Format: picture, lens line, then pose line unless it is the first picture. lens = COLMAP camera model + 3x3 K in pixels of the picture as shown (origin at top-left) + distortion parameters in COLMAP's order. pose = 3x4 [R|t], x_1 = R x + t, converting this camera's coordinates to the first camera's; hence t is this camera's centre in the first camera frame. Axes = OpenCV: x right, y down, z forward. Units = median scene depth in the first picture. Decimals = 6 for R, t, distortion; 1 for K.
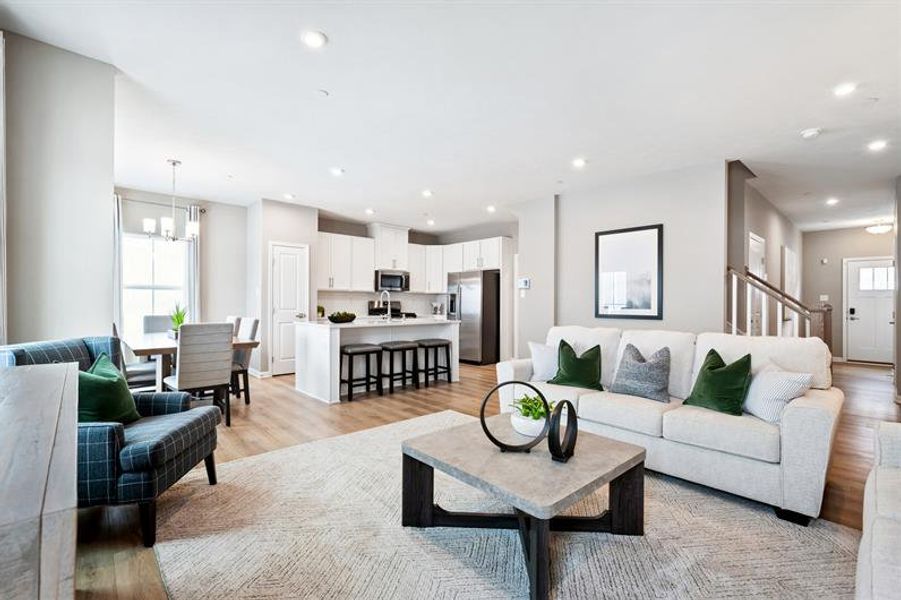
lens RADIAL K [[410.8, 0, 454.2], [0, 410.8, 297.8], [0, 0, 1]] dist [-0.002617, -0.000235]
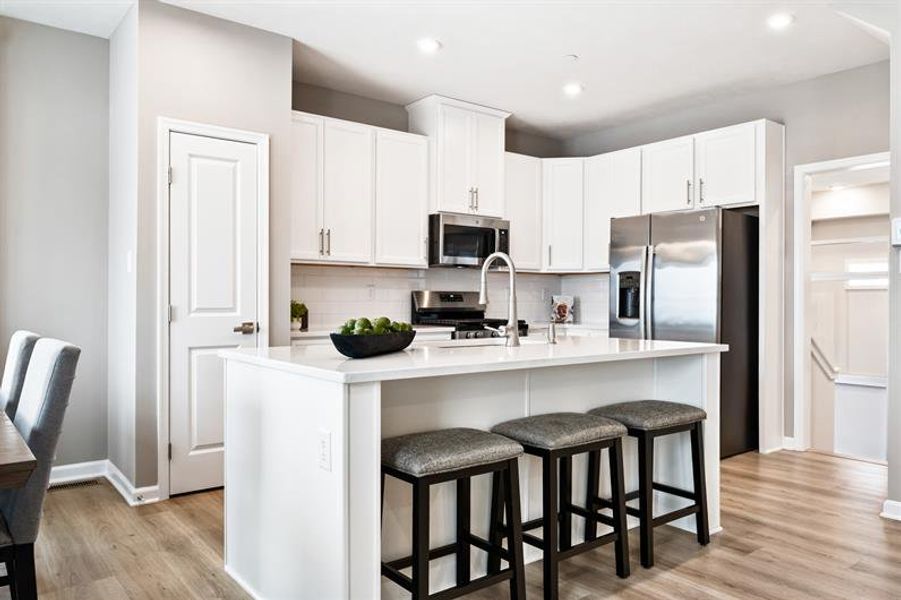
lens RADIAL K [[649.2, 0, 450.5], [0, 649.2, 300.0], [0, 0, 1]] dist [-0.012723, -0.003403]
pose [[0.997278, -0.001191, -0.073719, -0.130753], [0.001879, 0.999955, 0.009269, 0.011887], [0.073705, -0.009383, 0.997236, 0.380587]]
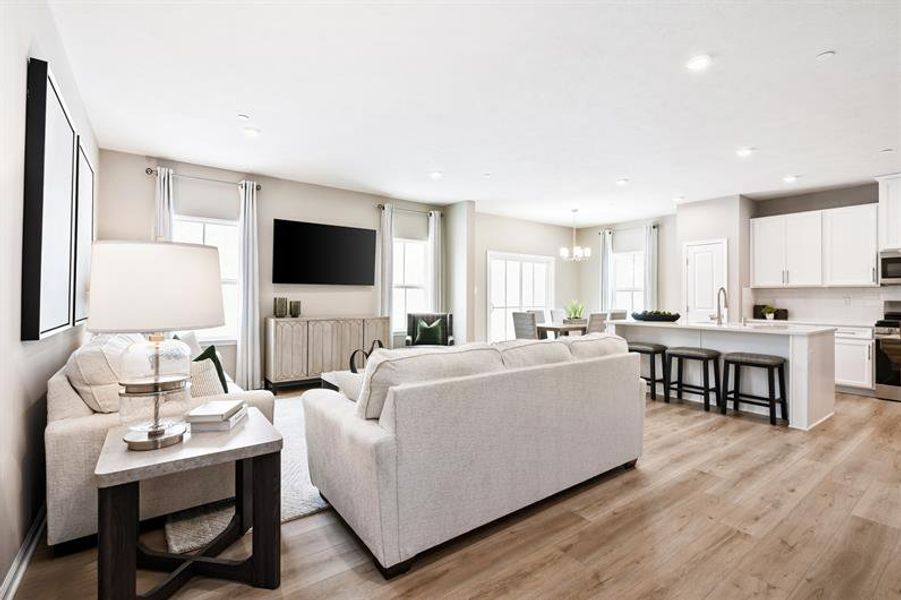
lens RADIAL K [[410.8, 0, 454.2], [0, 410.8, 297.8], [0, 0, 1]] dist [-0.002617, -0.000235]
pose [[-0.090196, -0.001897, -0.995922, 0.546352], [0.001820, 0.999996, -0.002069, 0.003489], [0.995922, -0.002000, -0.090192, 0.429760]]
